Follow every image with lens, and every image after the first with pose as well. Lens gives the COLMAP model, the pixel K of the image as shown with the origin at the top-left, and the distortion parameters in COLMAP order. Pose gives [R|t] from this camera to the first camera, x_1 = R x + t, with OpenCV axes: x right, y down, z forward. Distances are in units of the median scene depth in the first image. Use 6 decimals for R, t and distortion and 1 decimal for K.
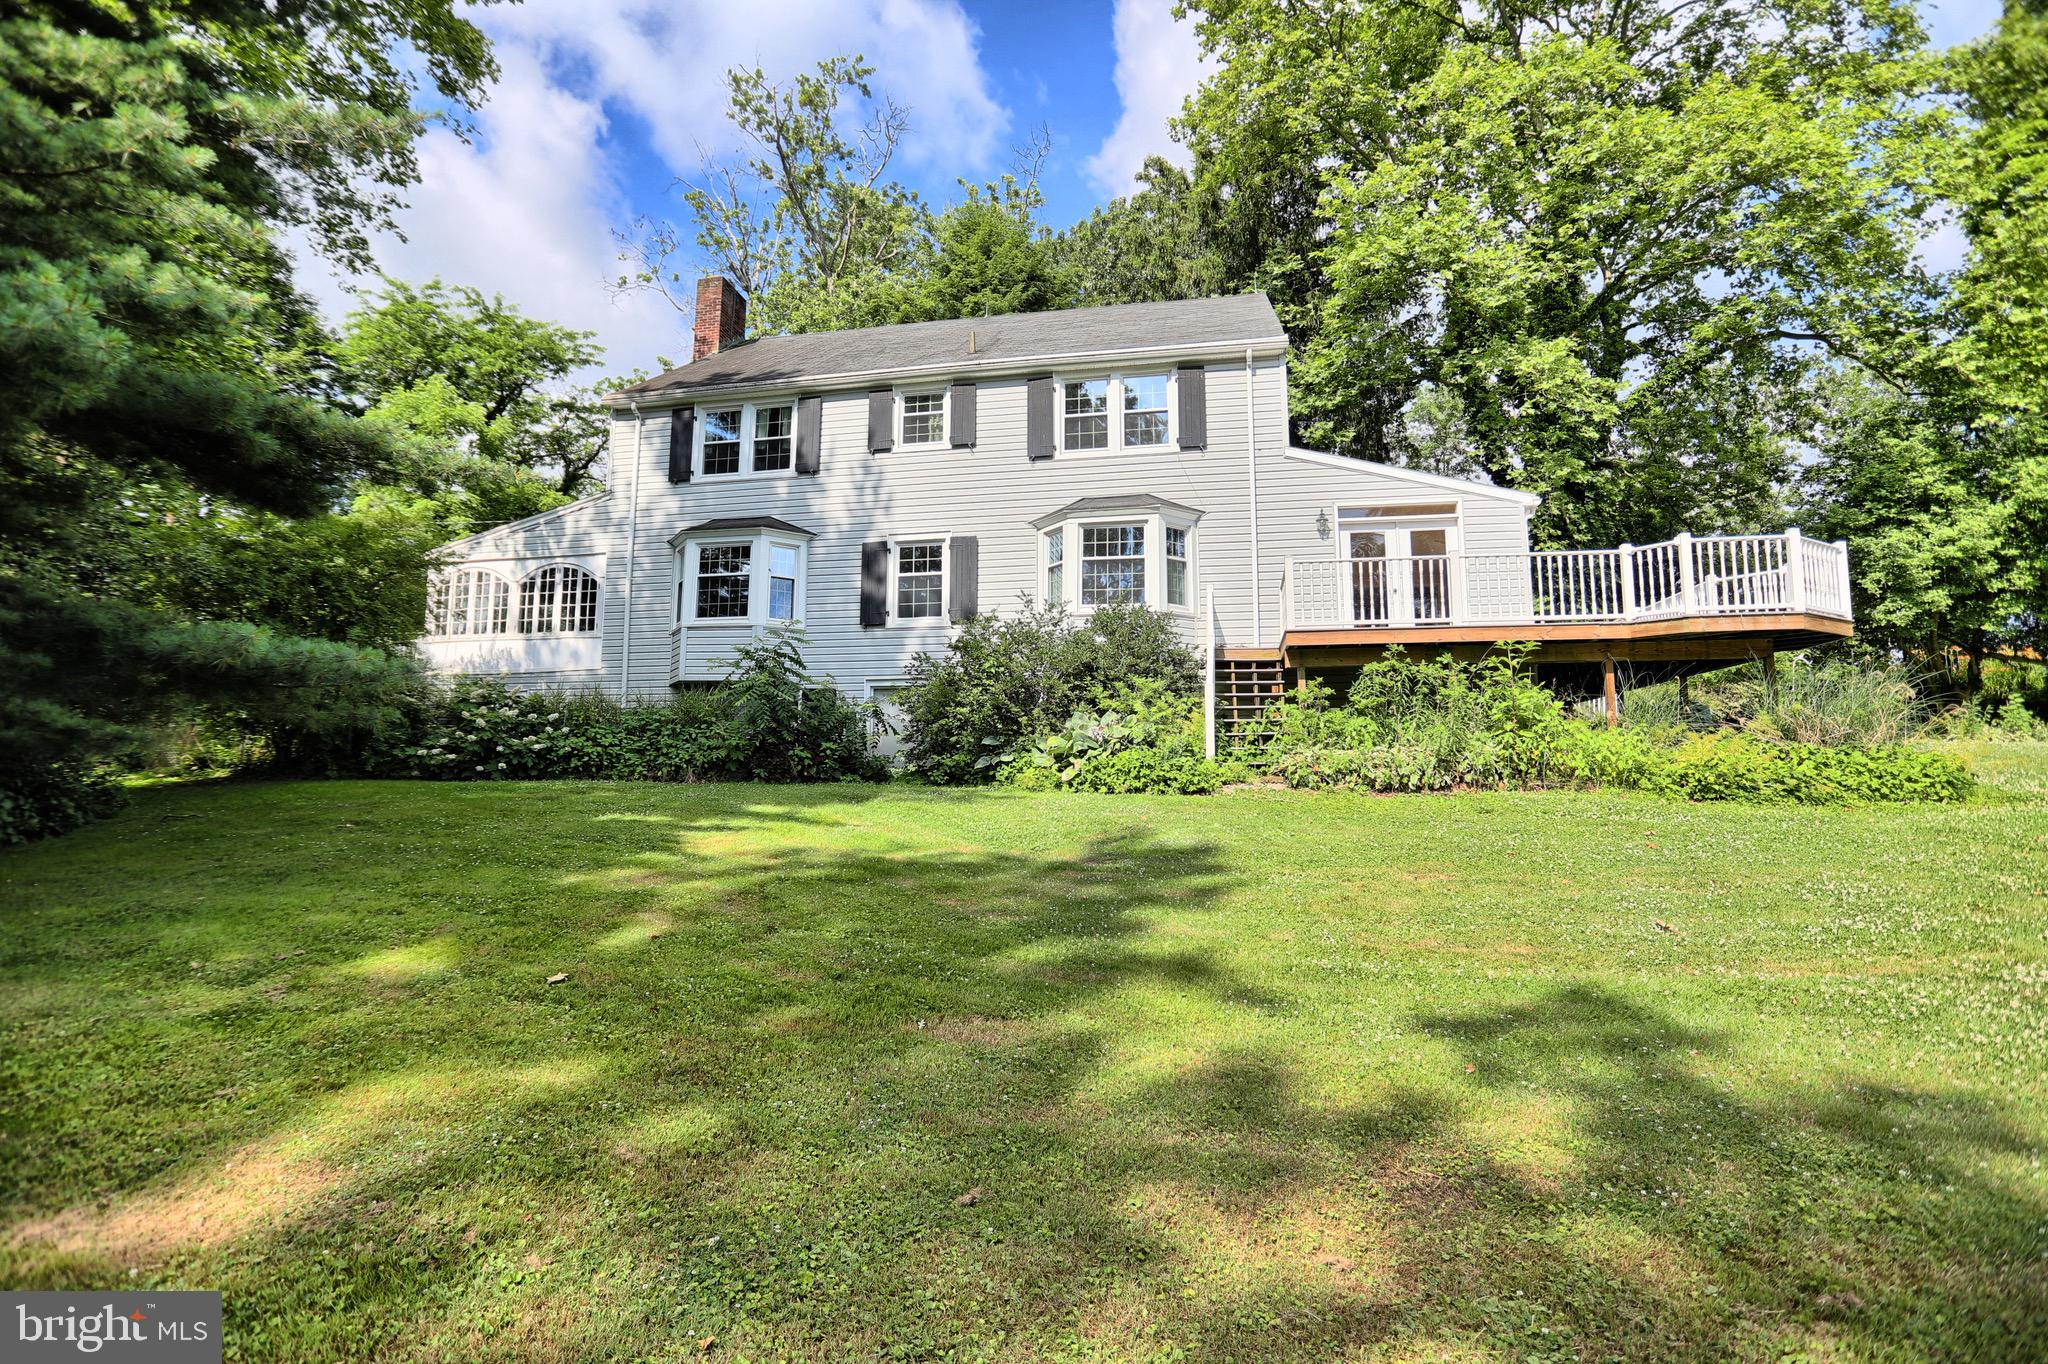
lens RADIAL K [[973.4, 0, 1025.4], [0, 973.4, 679.6], [0, 0, 1]] dist [-0.018474, -0.000474]
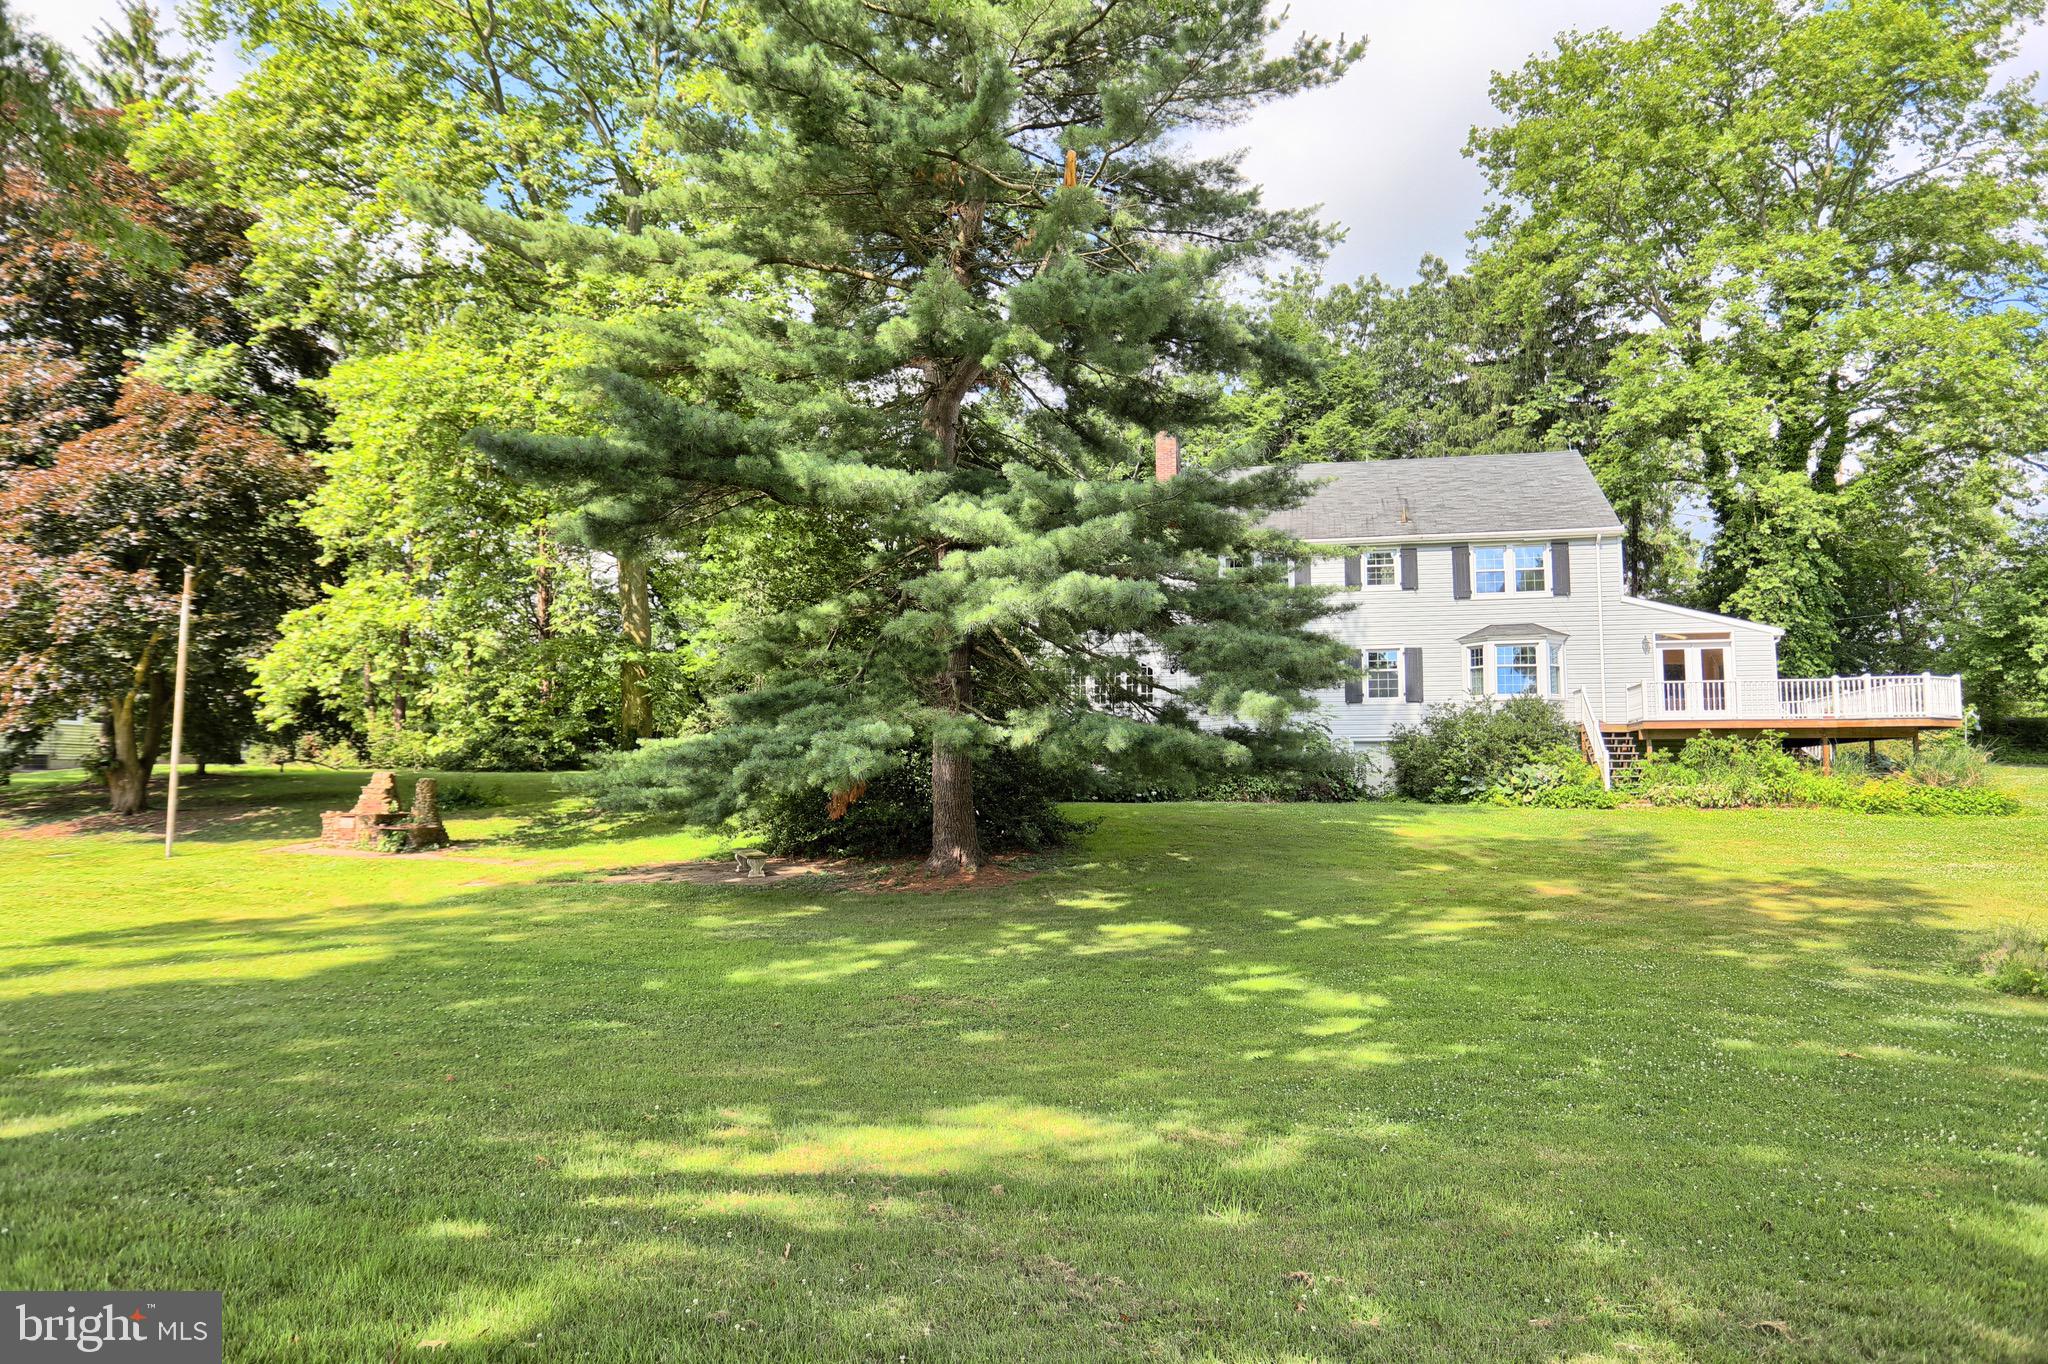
lens RADIAL K [[1287.3, 0, 1021.0], [0, 1287.3, 686.7], [0, 0, 1]] dist [0.003739, 0.006435]
pose [[0.999855, 0.003764, -0.016612, -0.768338], [-0.003434, 0.999797, 0.019843, -0.140099], [0.016683, -0.019783, 0.999665, -1.285082]]
